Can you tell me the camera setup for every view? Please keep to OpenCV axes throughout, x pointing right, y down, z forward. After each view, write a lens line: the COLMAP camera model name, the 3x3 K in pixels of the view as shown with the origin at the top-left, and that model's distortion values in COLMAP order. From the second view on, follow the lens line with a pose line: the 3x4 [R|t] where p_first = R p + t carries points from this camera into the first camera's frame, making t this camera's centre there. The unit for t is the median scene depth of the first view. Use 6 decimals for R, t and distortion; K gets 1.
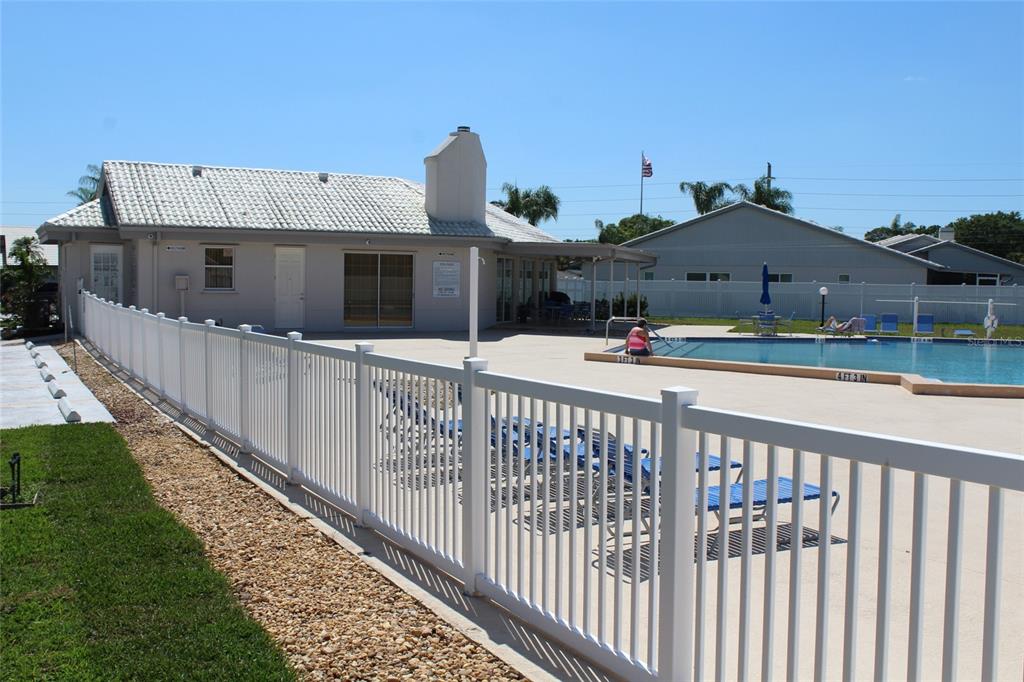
lens RADIAL K [[1046.4, 0, 512.0], [0, 1046.4, 341.0], [0, 0, 1]] dist [-0.094677, 0.019818]
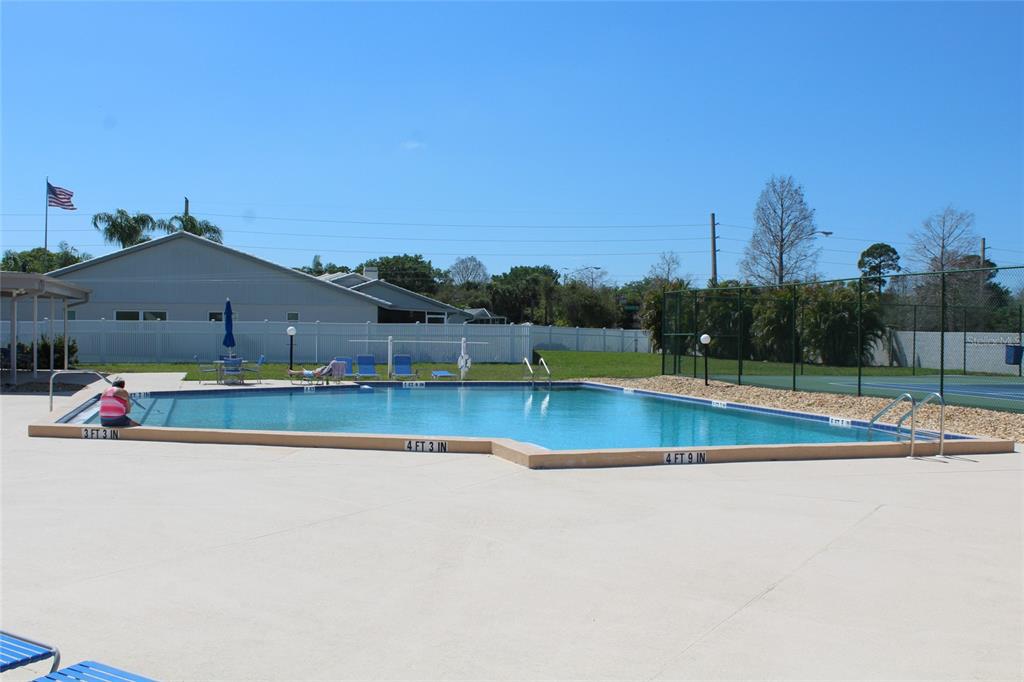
lens RADIAL K [[1046.4, 0, 512.0], [0, 1046.4, 341.0], [0, 0, 1]] dist [-0.094677, 0.019818]
pose [[0.850616, -0.011435, 0.525663, -0.007312], [0.031393, 0.999084, -0.029066, -0.007722], [-0.524849, 0.041226, 0.850196, 0.142863]]
